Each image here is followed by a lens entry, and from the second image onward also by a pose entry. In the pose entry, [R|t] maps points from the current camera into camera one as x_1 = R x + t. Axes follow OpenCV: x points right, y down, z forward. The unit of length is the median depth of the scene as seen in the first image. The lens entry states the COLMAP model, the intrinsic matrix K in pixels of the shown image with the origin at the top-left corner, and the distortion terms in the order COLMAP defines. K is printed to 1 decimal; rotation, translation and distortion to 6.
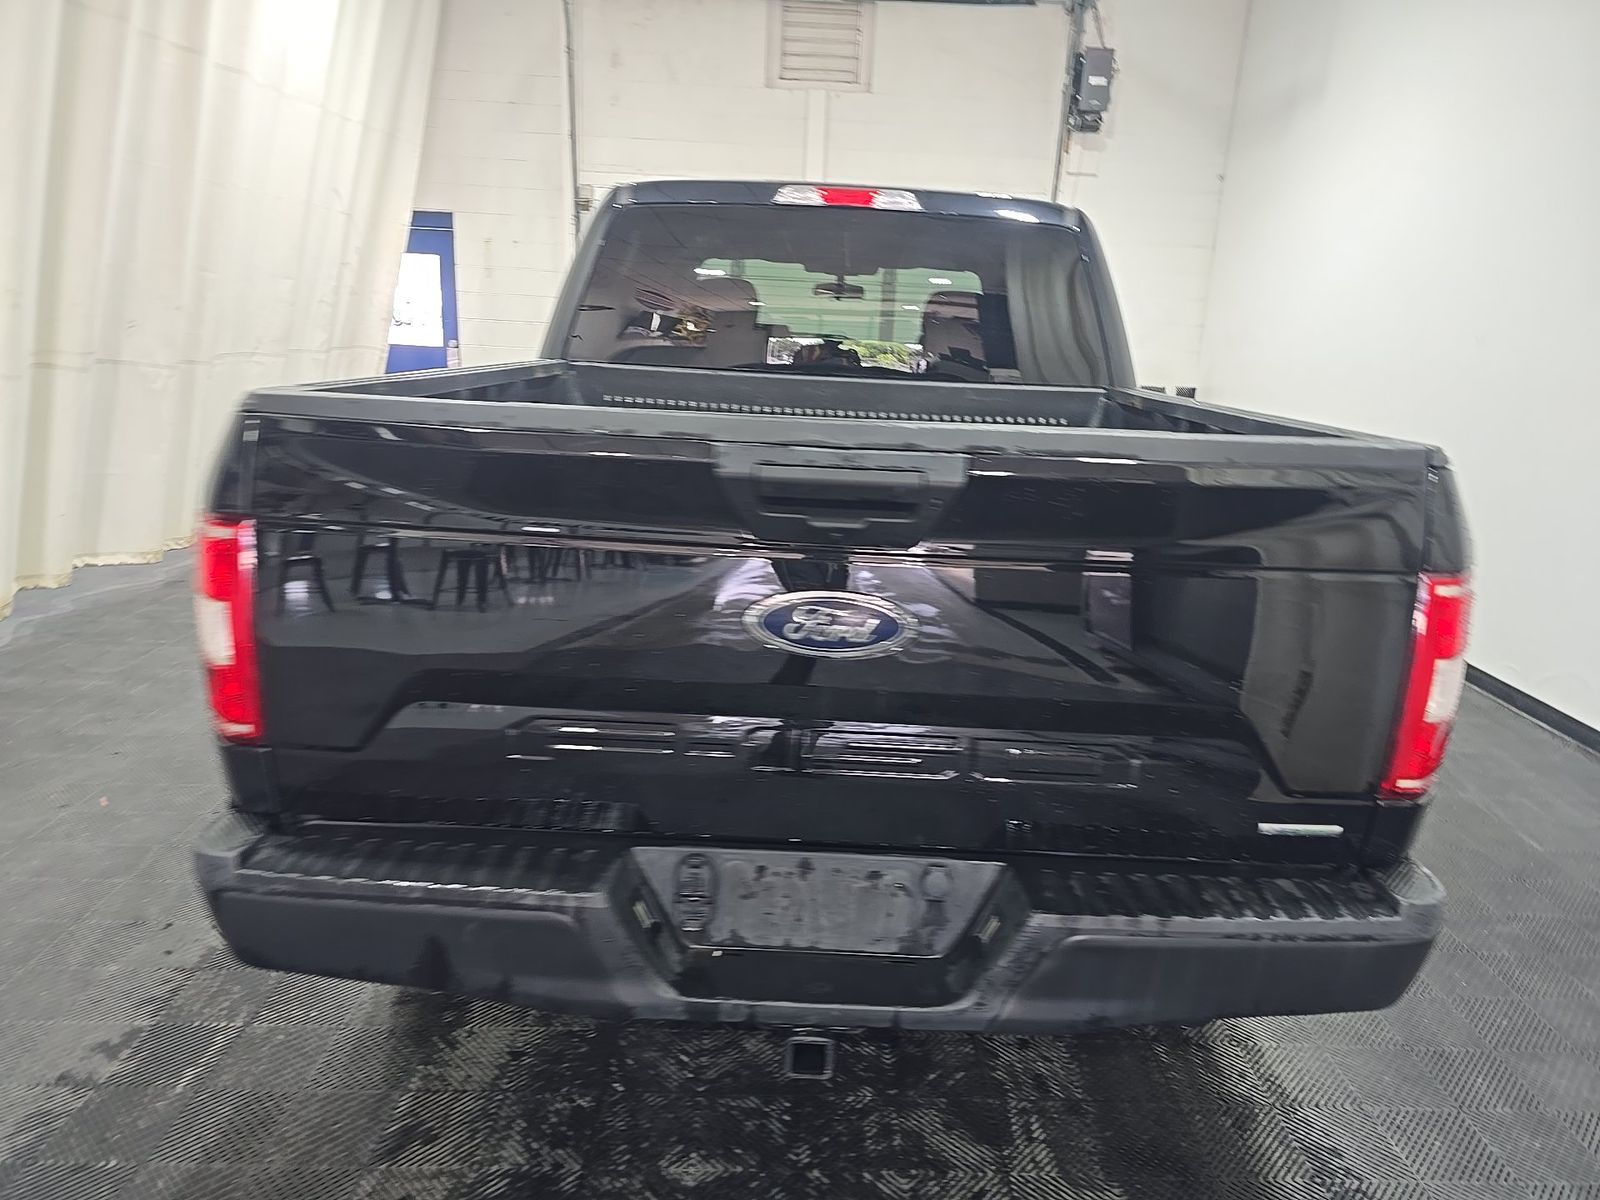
lens RADIAL K [[1075.1, 0, 801.1], [0, 1075.1, 599.0], [0, 0, 1]] dist [-0.002509, -0.013494]
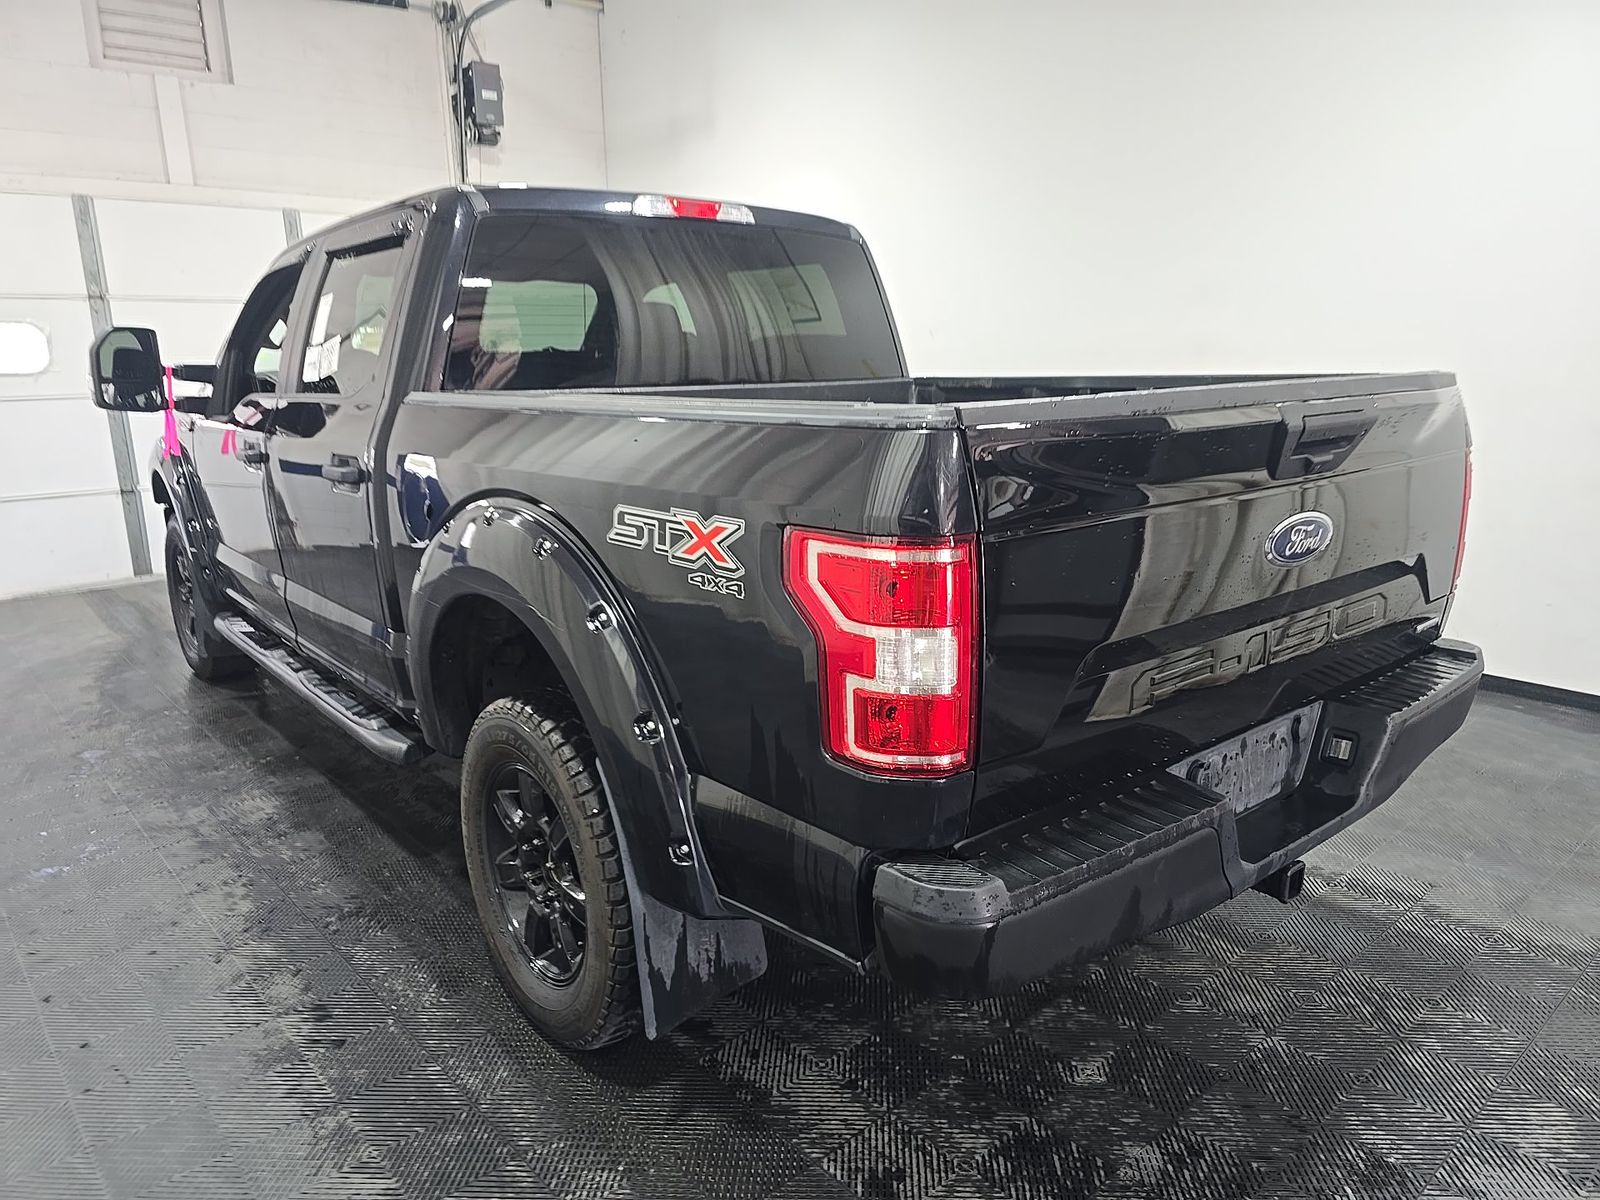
lens RADIAL K [[1075.1, 0, 842.1], [0, 1075.1, 602.7], [0, 0, 1]] dist [-0.002509, -0.013494]
pose [[0.753430, -0.198516, 0.626845, -0.564359], [0.204015, 0.976864, 0.064151, -0.047229], [-0.625077, 0.079553, 0.776498, 0.151976]]
